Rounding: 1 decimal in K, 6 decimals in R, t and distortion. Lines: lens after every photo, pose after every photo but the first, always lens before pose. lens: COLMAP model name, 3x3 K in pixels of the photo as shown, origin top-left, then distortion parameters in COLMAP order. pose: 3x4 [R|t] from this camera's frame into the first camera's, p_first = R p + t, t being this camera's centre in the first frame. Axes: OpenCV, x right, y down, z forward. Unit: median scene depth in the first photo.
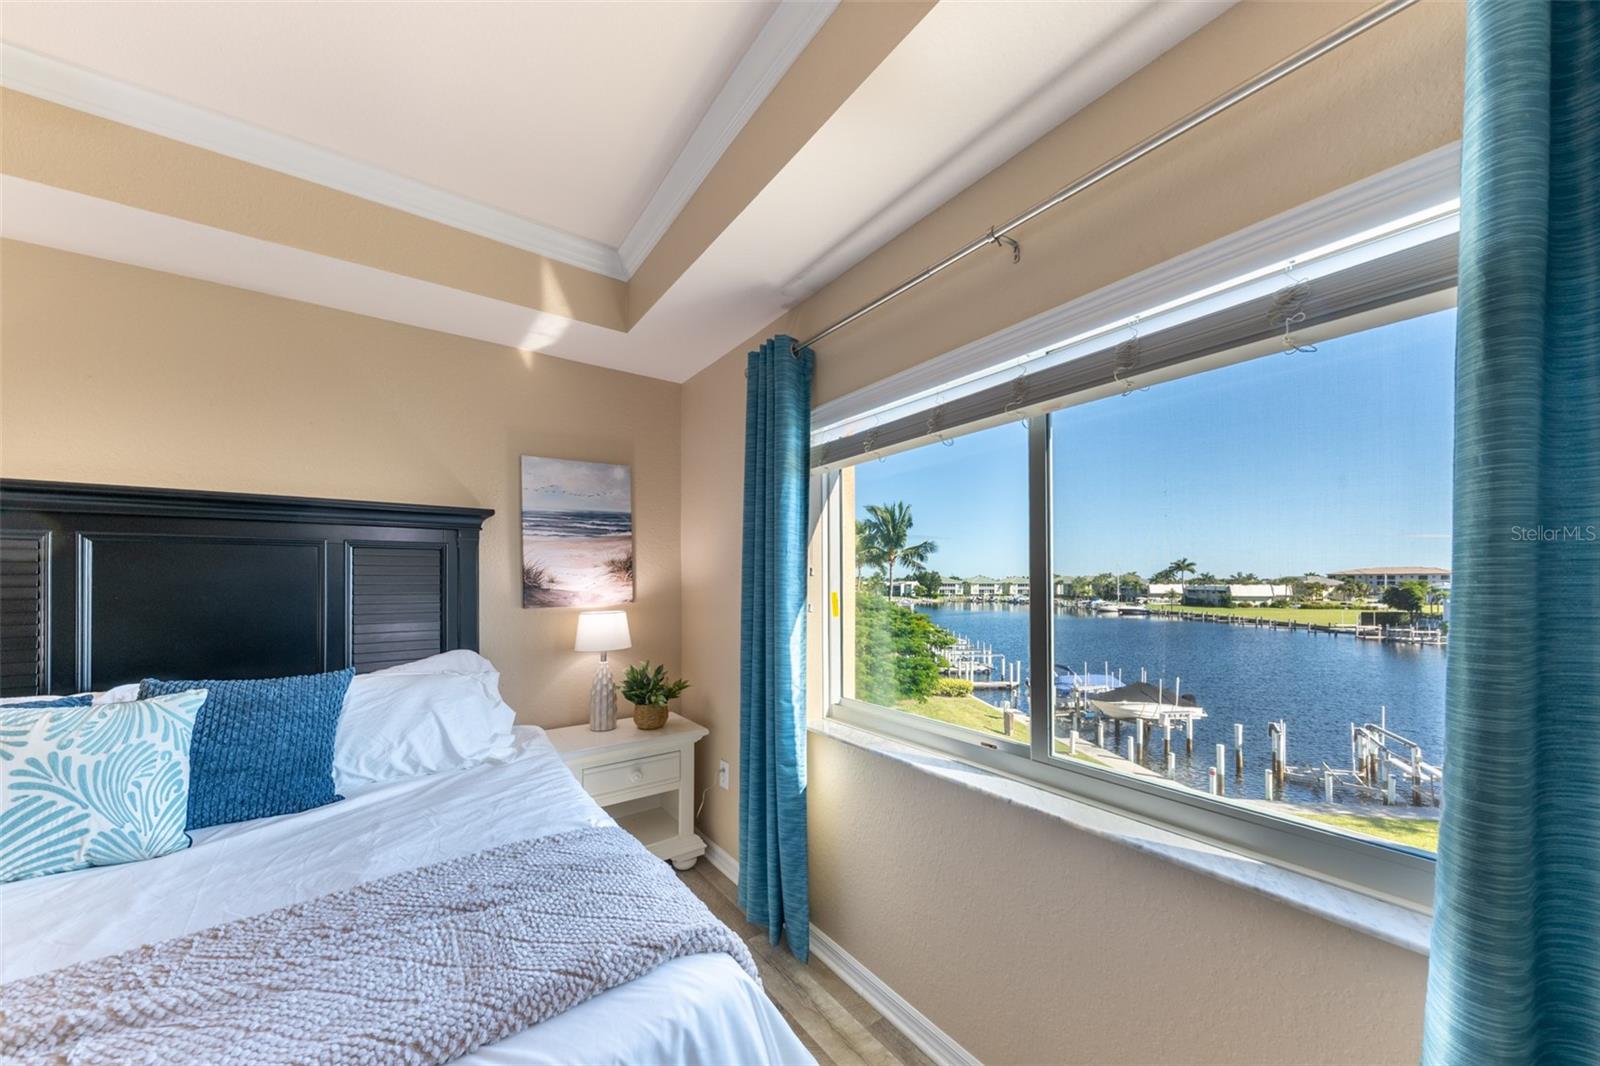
lens RADIAL K [[569.9, 0, 800.9], [0, 569.9, 575.2], [0, 0, 1]] dist [0.000481, -0.000247]
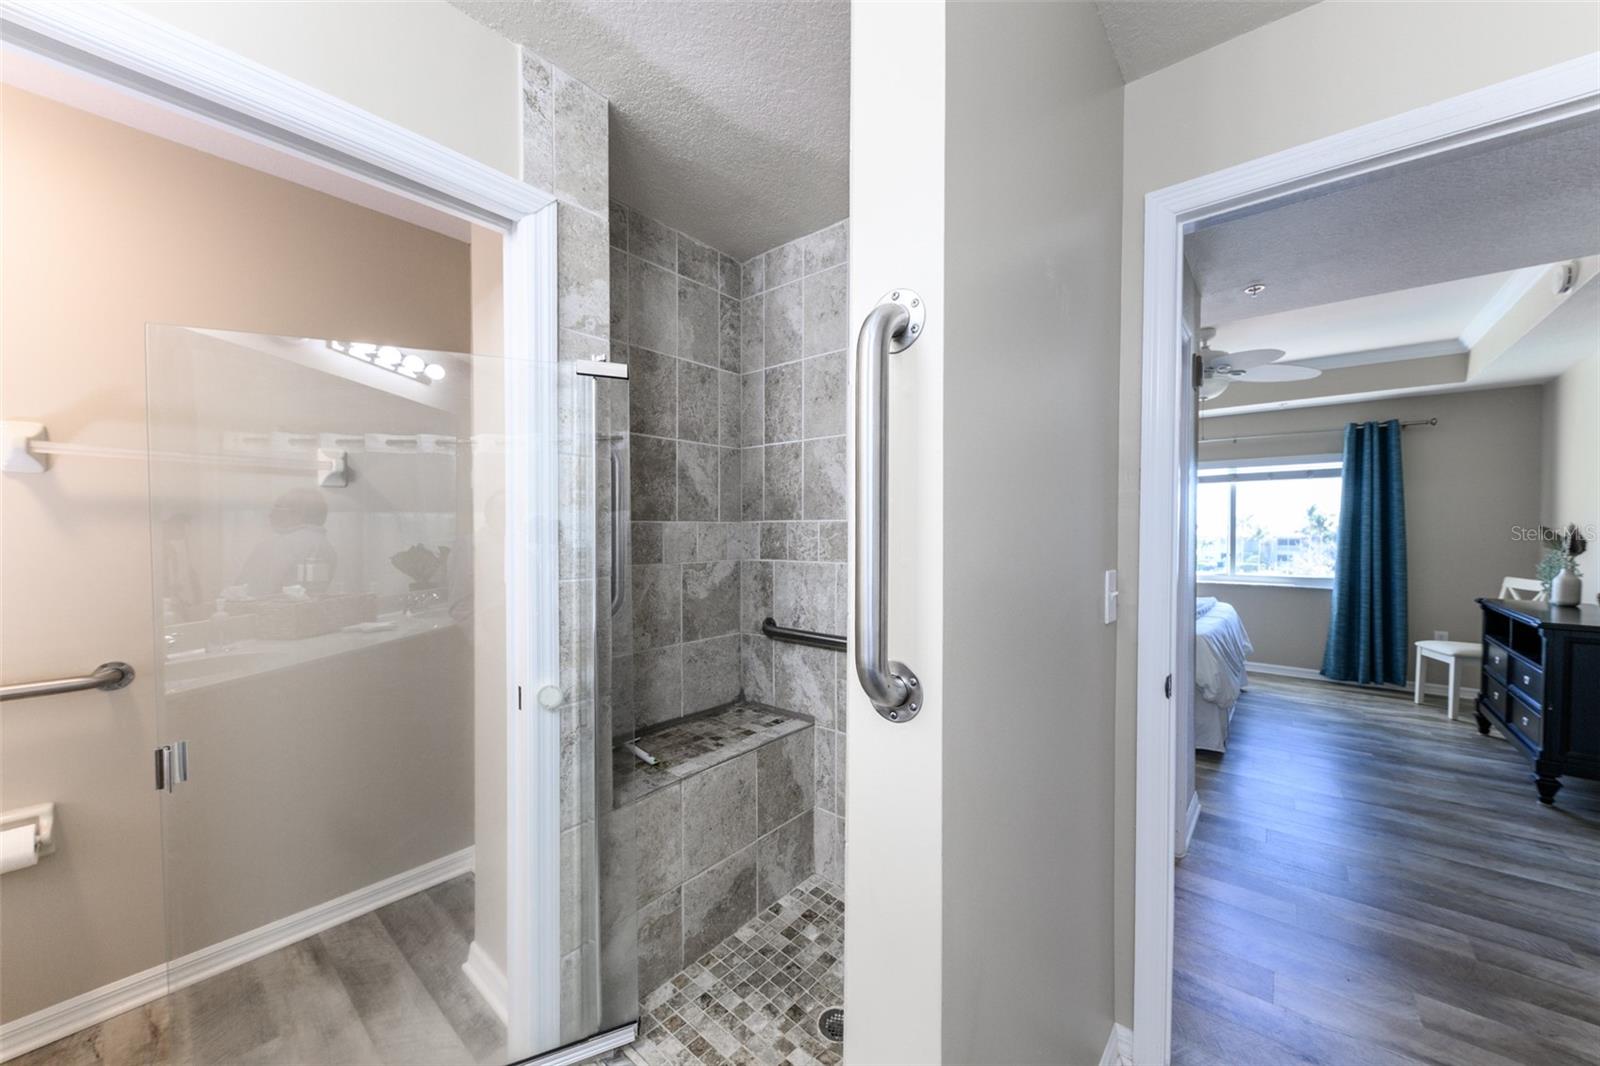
lens RADIAL K [[564.9, 0, 814.5], [0, 564.9, 543.5], [0, 0, 1]] dist [0.013020, -0.007176]
pose [[0.967366, -0.003935, 0.253351, -2.217252], [-0.004557, 0.999447, 0.032924, 0.006912], [-0.253341, -0.033004, 0.966814, -1.318674]]
